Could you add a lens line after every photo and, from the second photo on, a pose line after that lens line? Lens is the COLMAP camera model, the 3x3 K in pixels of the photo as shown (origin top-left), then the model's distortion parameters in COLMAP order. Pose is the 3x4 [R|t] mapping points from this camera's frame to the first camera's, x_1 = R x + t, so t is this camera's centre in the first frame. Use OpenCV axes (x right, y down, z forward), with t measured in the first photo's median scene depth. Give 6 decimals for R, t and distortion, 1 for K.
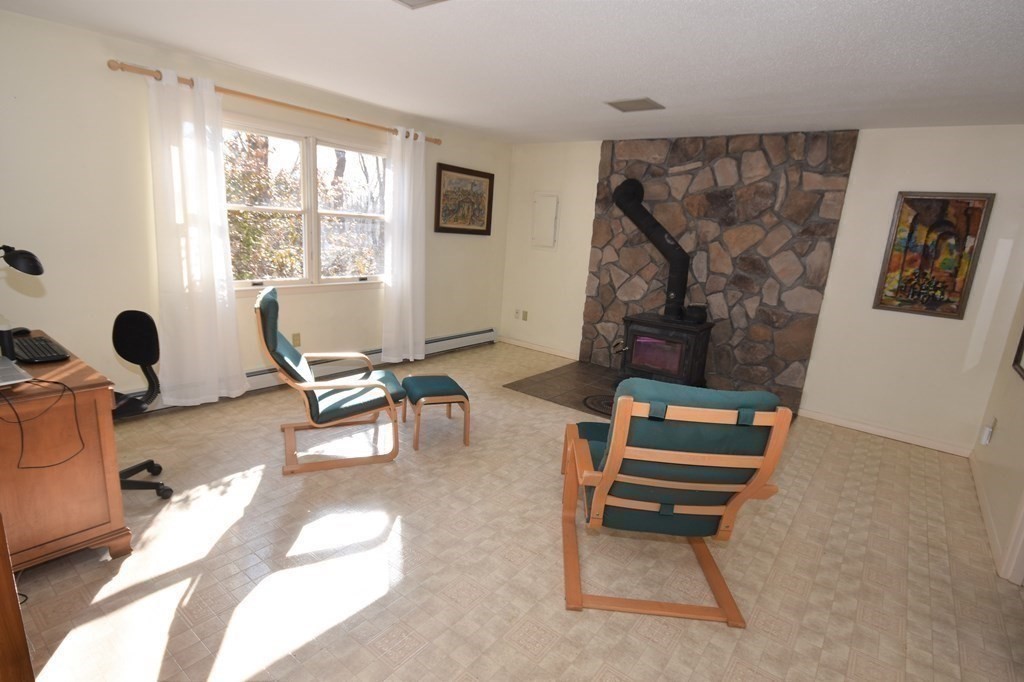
lens RADIAL K [[491.0, 0, 510.5], [0, 491.0, 343.8], [0, 0, 1]] dist [0.016859, -0.017190]
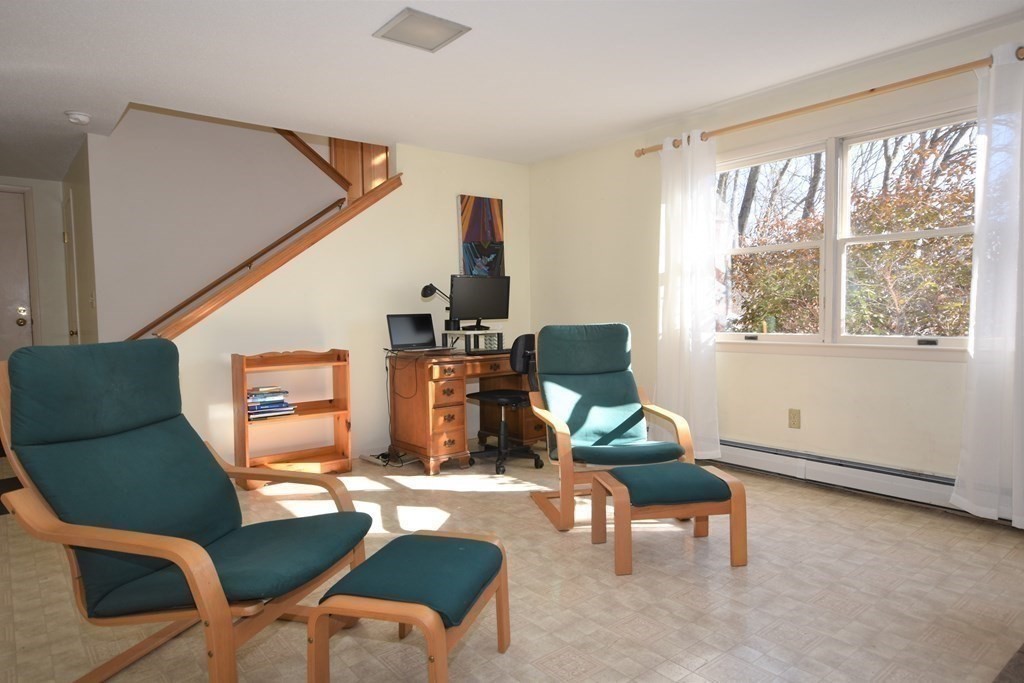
lens RADIAL K [[631.1, 0, 511.8], [0, 631.1, 344.6], [0, 0, 1]] dist [-0.003467, -0.001410]
pose [[-0.214491, -0.016424, -0.976588, 0.501175], [-0.225298, 0.973727, 0.033107, -0.045668], [0.950386, 0.227124, -0.212557, 0.699868]]
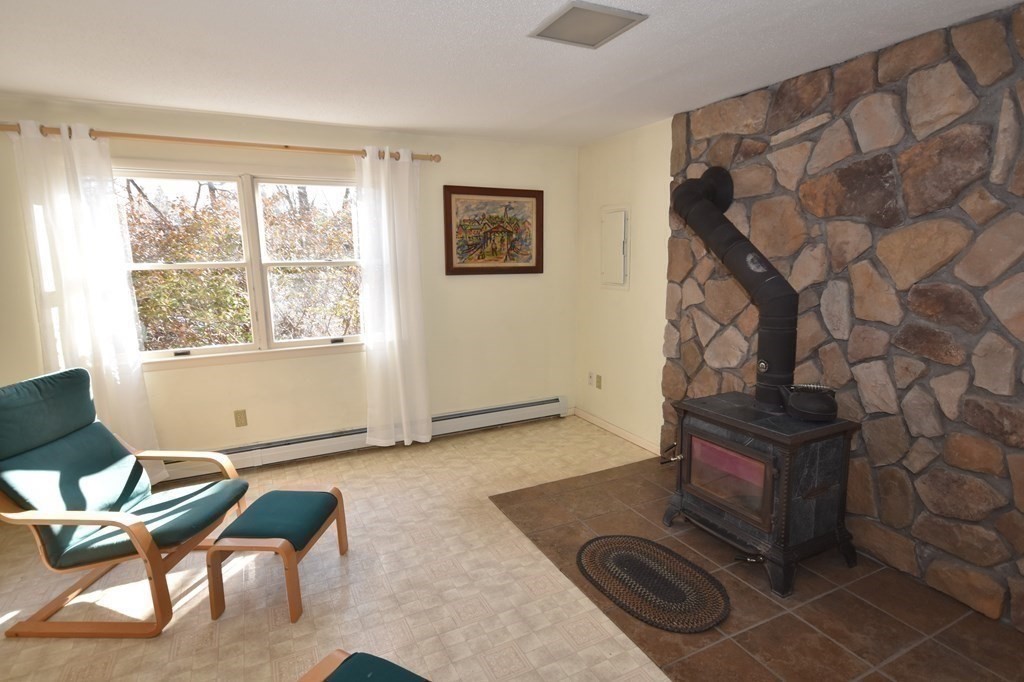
lens RADIAL K [[520.9, 0, 515.7], [0, 520.9, 347.4], [0, 0, 1]] dist [0.032557, -0.014604]
pose [[0.901941, -0.004354, -0.431838, 0.326185], [-0.025506, 0.997667, -0.063332, -0.074076], [0.431106, 0.068136, 0.899725, 0.360909]]
